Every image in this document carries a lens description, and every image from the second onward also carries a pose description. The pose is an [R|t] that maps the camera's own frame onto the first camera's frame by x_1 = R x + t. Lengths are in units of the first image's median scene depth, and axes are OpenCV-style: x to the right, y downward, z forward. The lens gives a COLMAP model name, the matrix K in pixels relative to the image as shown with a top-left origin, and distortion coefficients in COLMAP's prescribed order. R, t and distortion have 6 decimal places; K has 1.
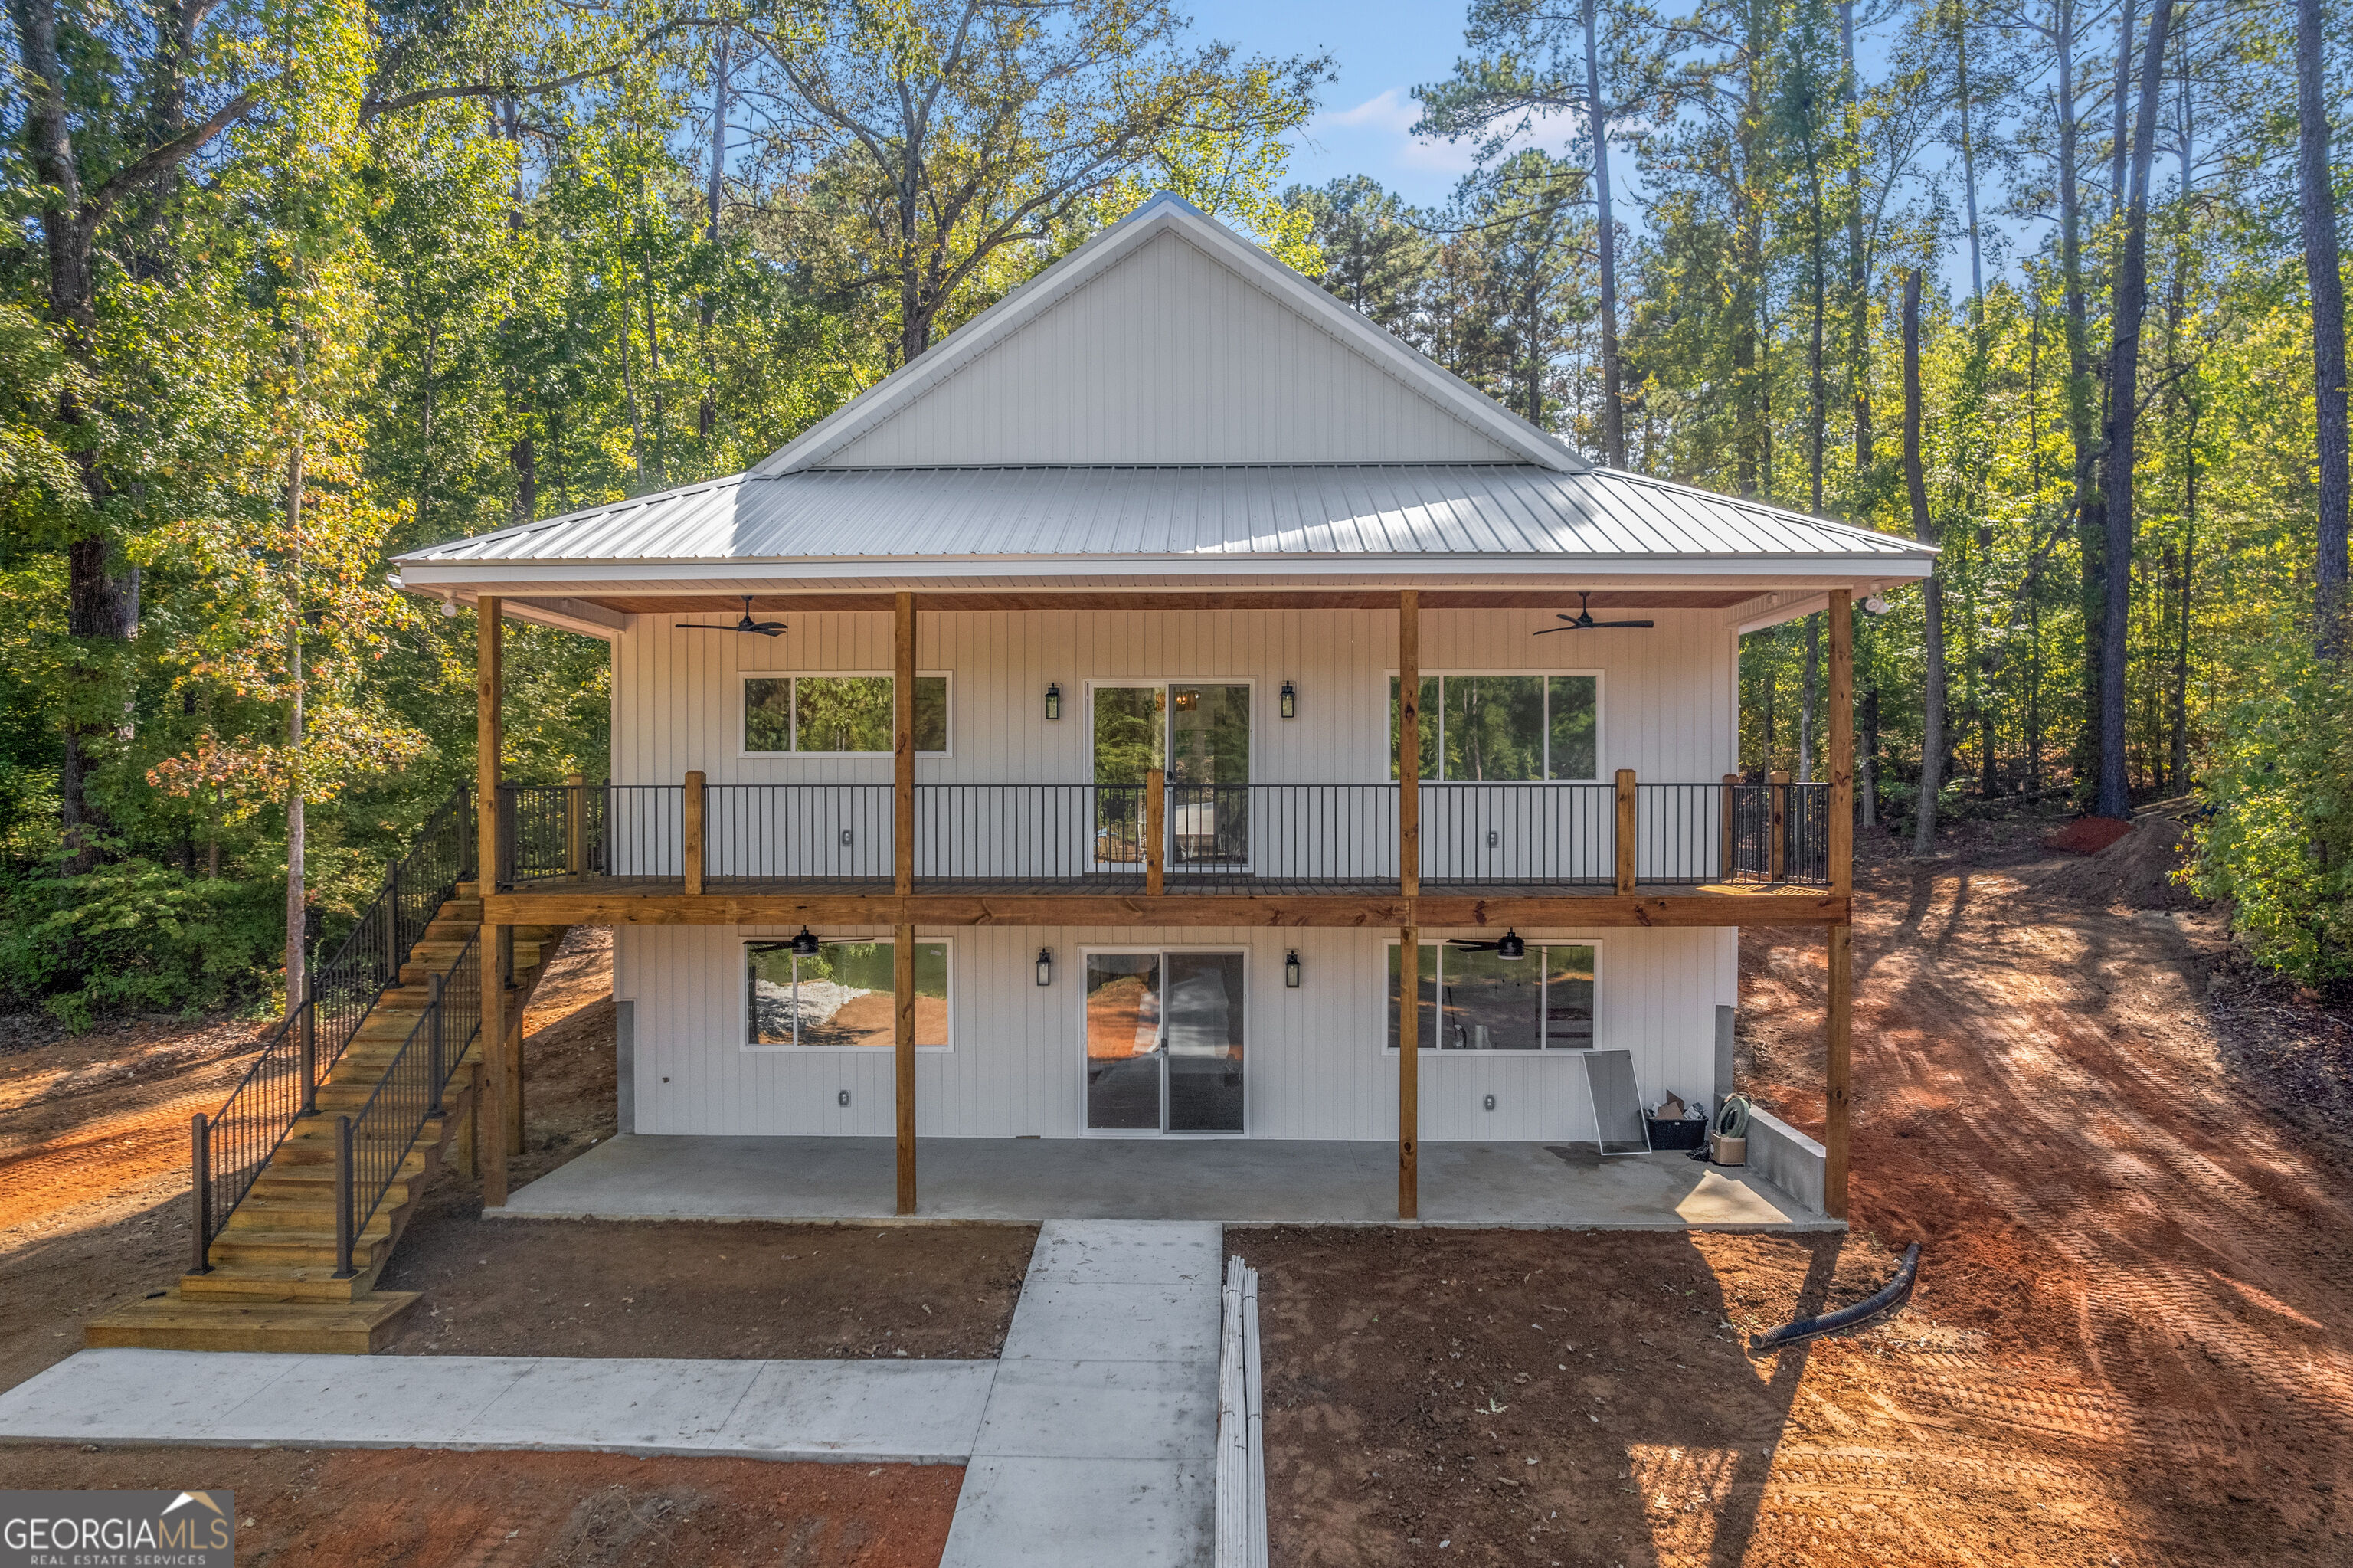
lens RADIAL K [[1514.9, 0, 1167.0], [0, 1514.9, 798.3], [0, 0, 1]] dist [-0.068094, 0.048127]
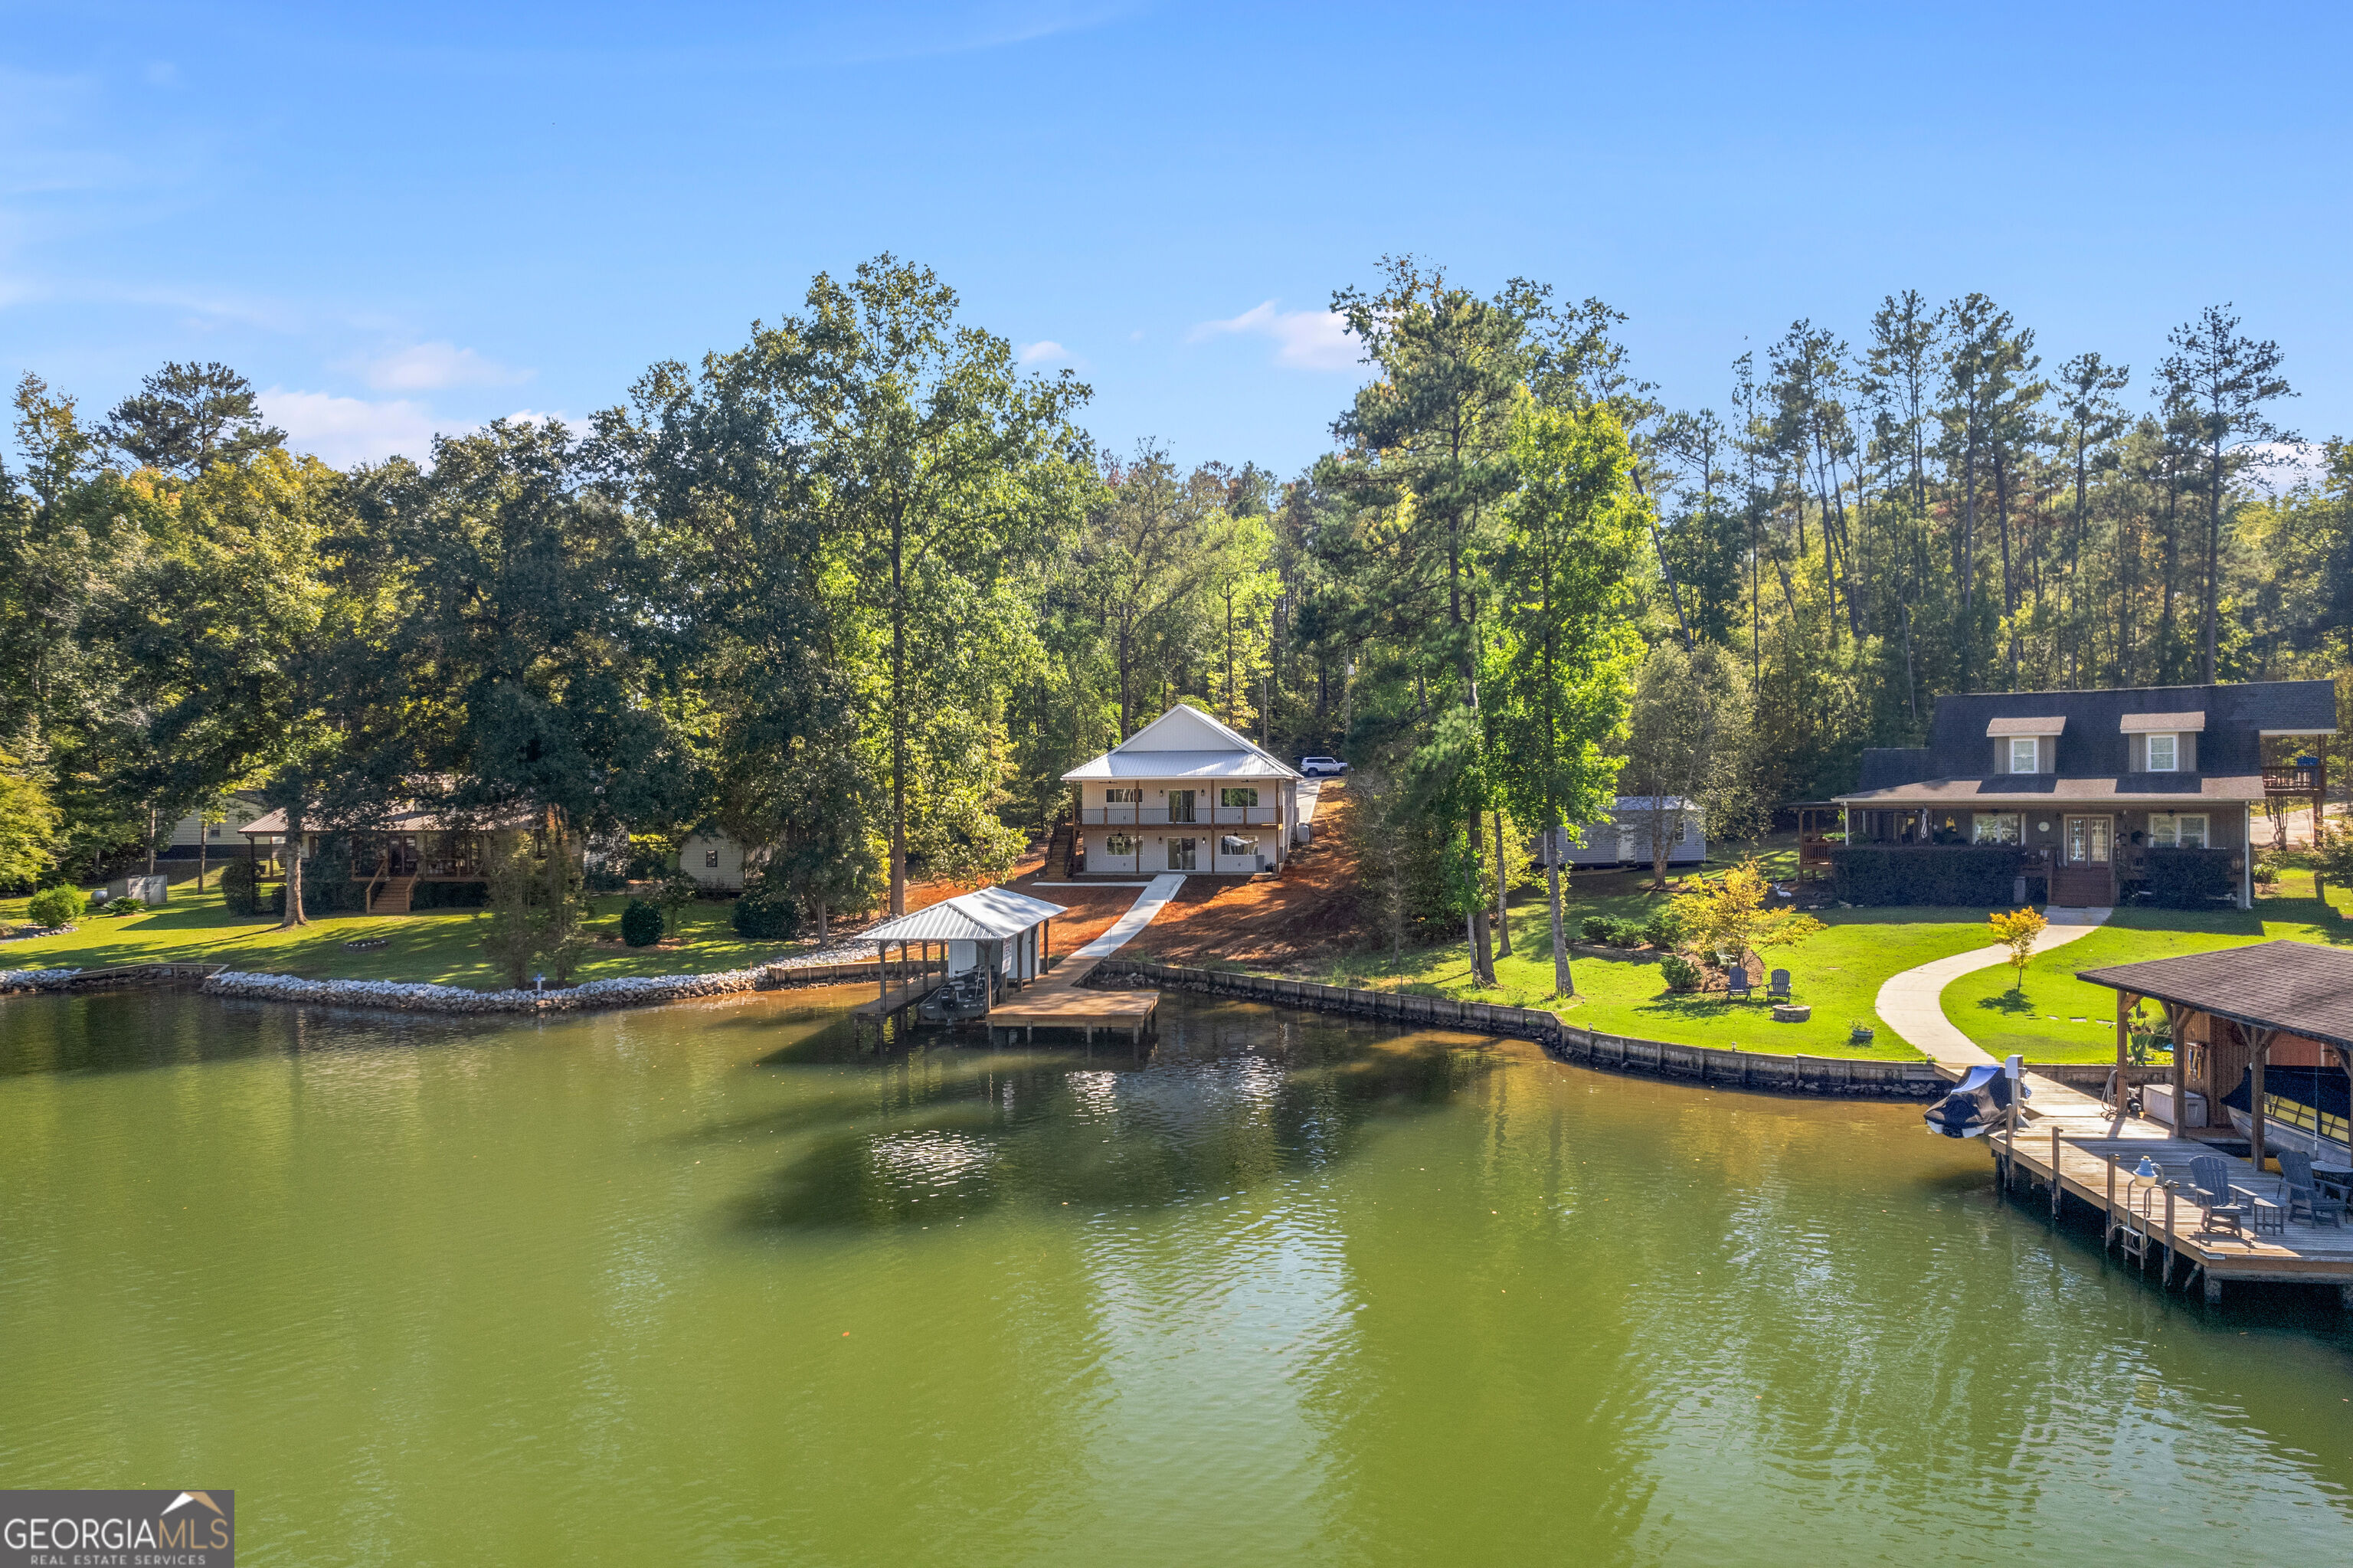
lens RADIAL K [[1514.9, 0, 1155.9], [0, 1514.9, 780.4], [0, 0, 1]] dist [-0.068094, 0.048127]
pose [[0.993179, -0.007668, -0.116349, 0.572689], [0.006555, 0.999929, -0.009951, -0.058419], [0.116417, 0.009120, 0.993159, -4.687432]]
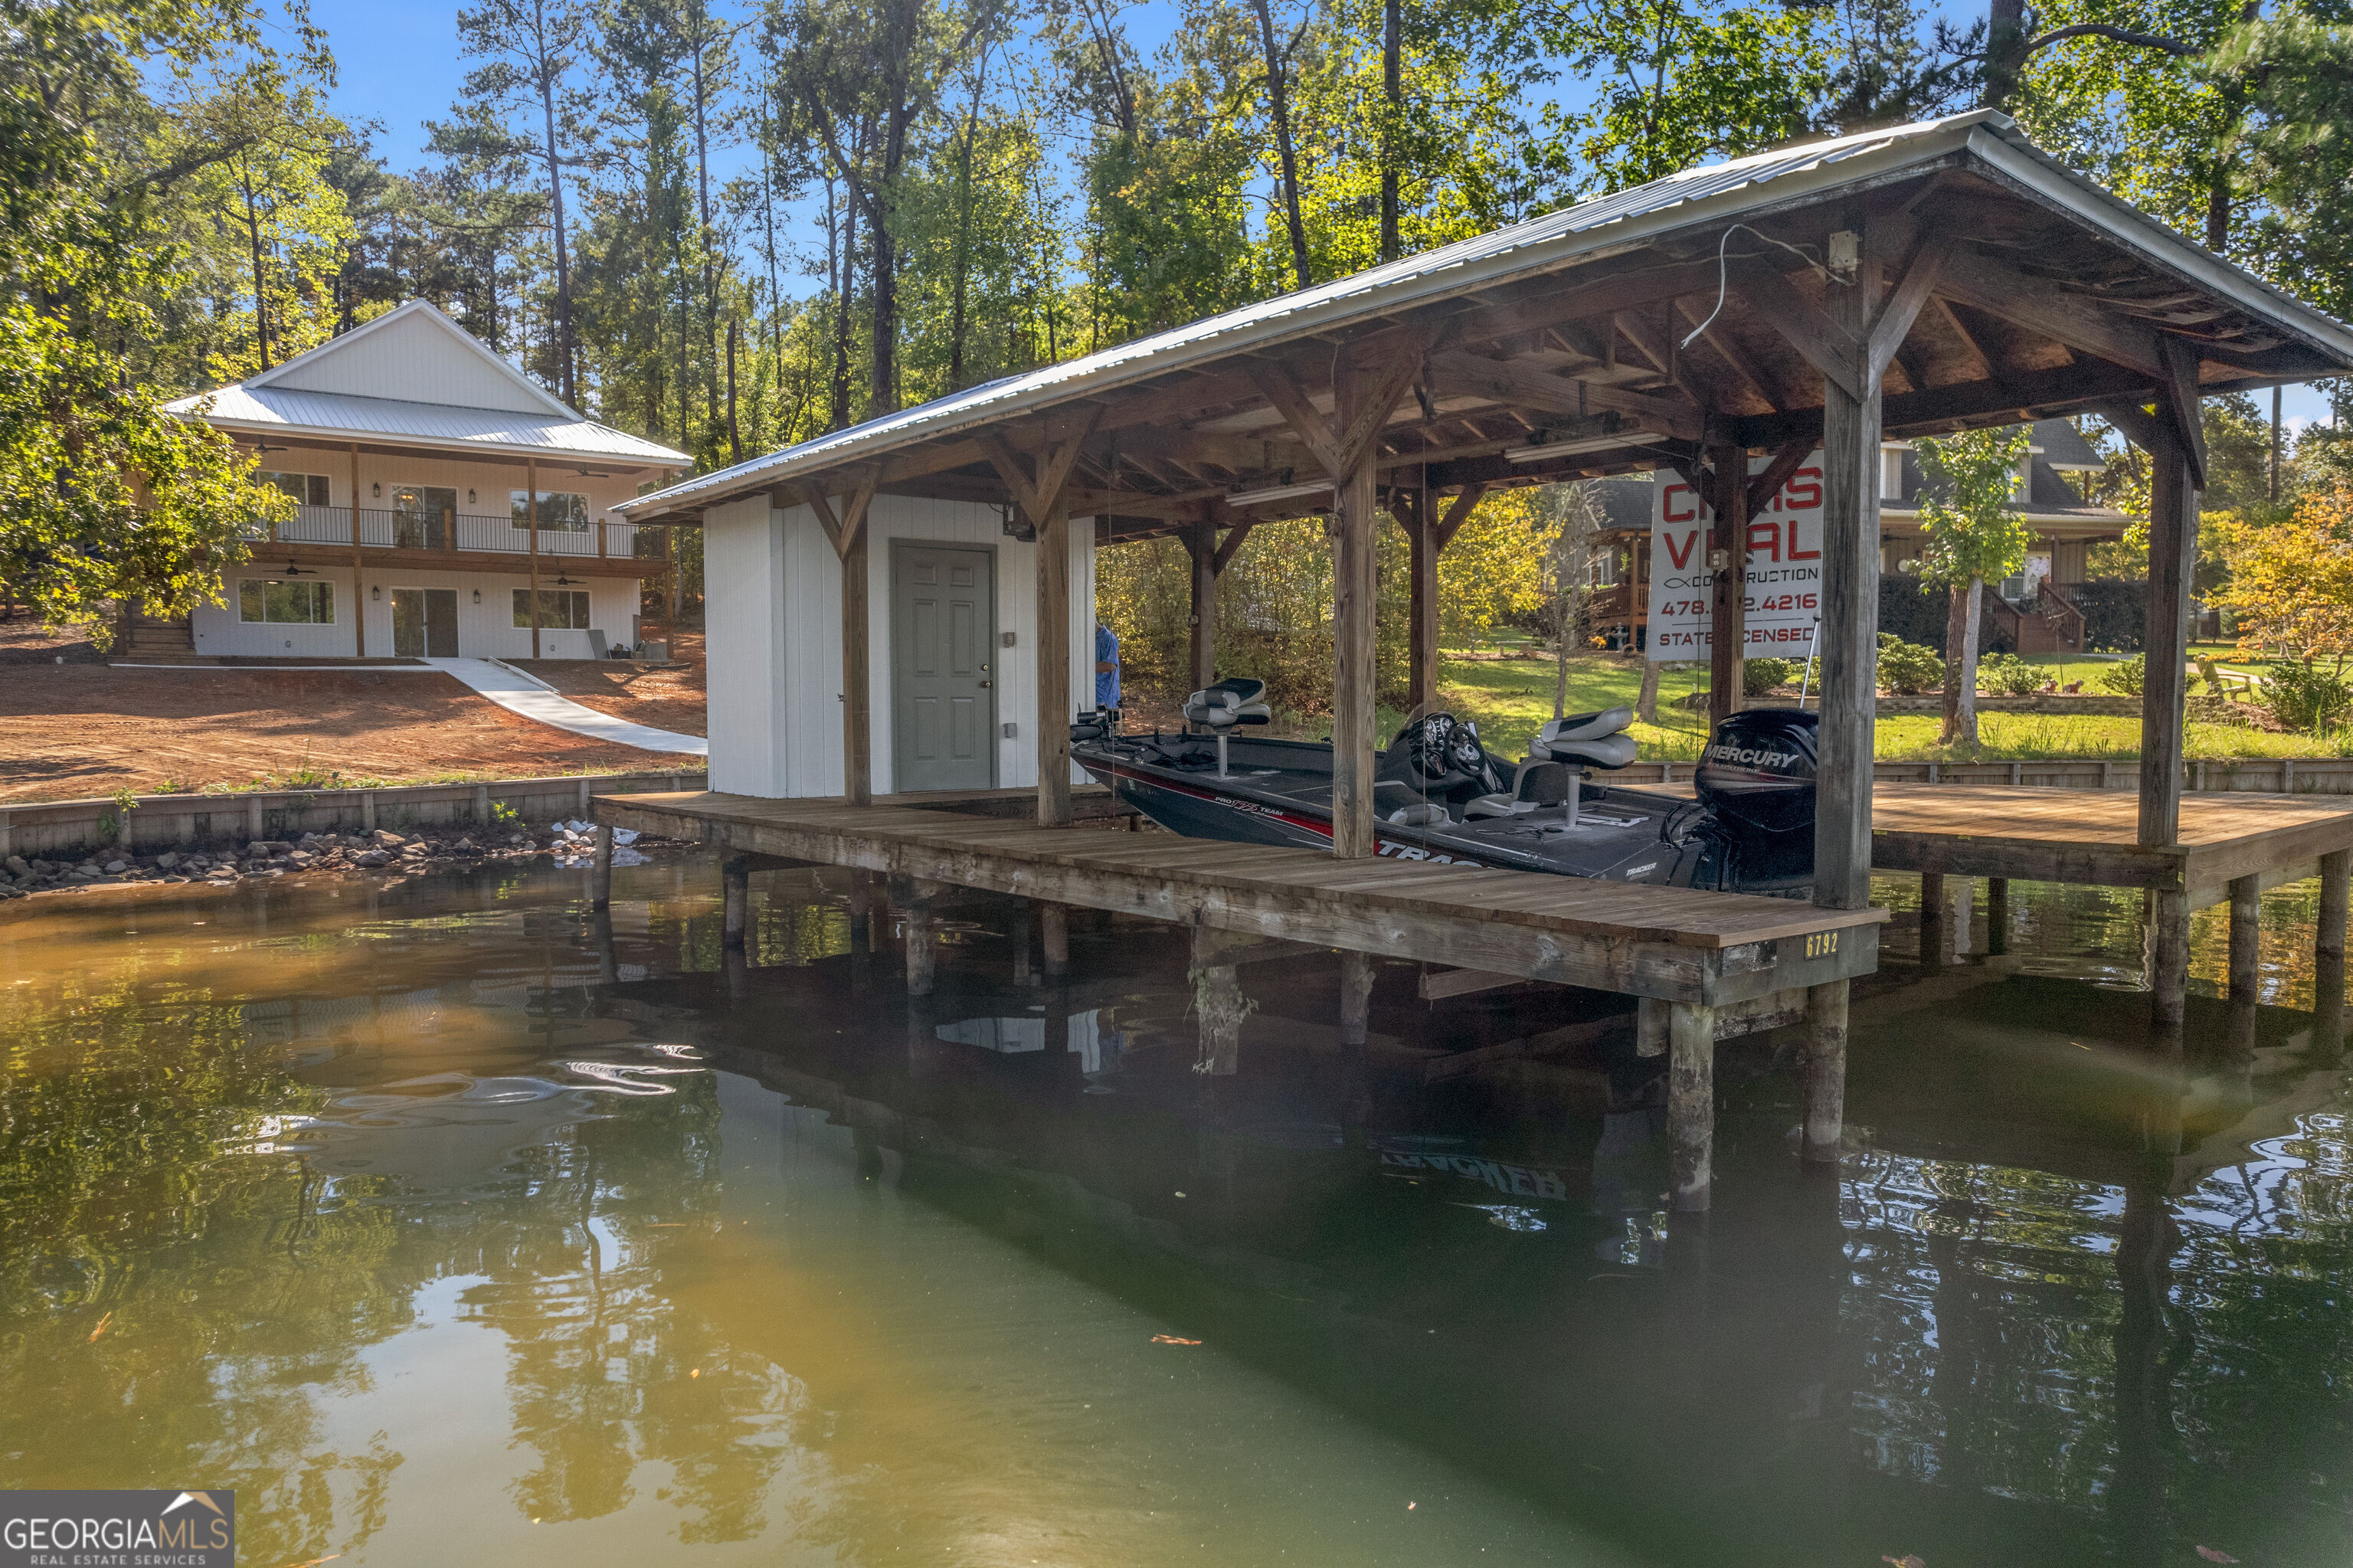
lens RADIAL K [[1514.9, 0, 1193.6], [0, 1514.9, 788.2], [0, 0, 1]] dist [-0.068094, 0.048127]
pose [[0.764706, -0.040128, 0.643129, -0.672188], [0.008329, 0.998591, 0.052404, 0.328996], [-0.644326, -0.034717, 0.763963, -1.890374]]
